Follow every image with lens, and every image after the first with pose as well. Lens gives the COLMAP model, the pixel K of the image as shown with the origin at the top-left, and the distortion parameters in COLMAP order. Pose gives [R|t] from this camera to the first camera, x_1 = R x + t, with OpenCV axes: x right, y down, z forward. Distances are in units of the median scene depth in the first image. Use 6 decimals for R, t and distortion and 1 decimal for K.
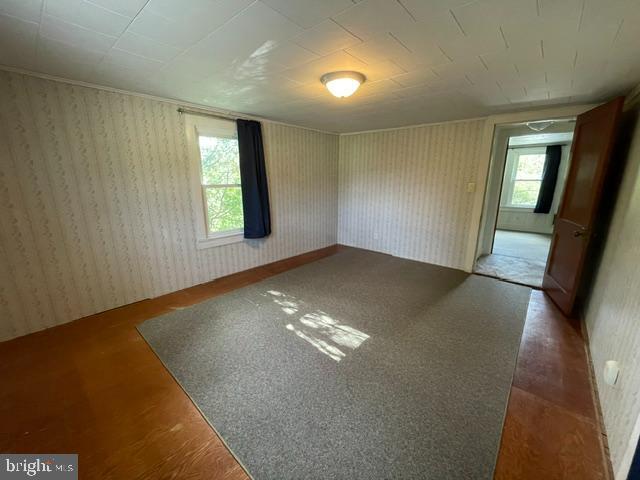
lens RADIAL K [[259.8, 0, 321.3], [0, 259.8, 238.7], [0, 0, 1]] dist [-0.002844, -0.000009]
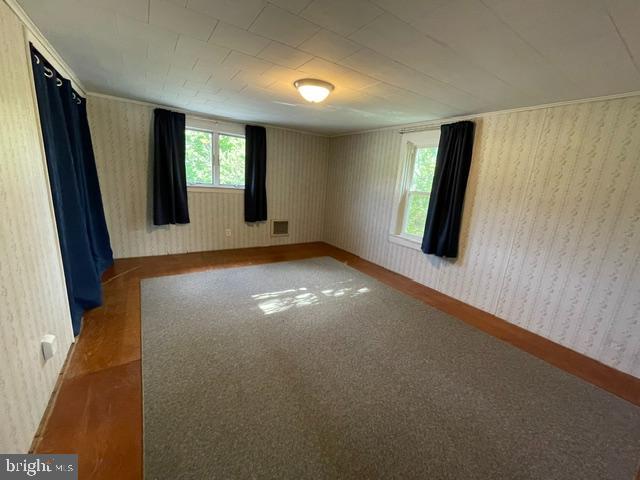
lens RADIAL K [[259.8, 0, 321.4], [0, 259.8, 237.9], [0, 0, 1]] dist [-0.002844, -0.000009]
pose [[-0.255972, 0.197379, -0.946319, 0.927492], [-0.300954, 0.914012, 0.272046, -0.250000], [0.918643, 0.354434, -0.174559, 1.076602]]
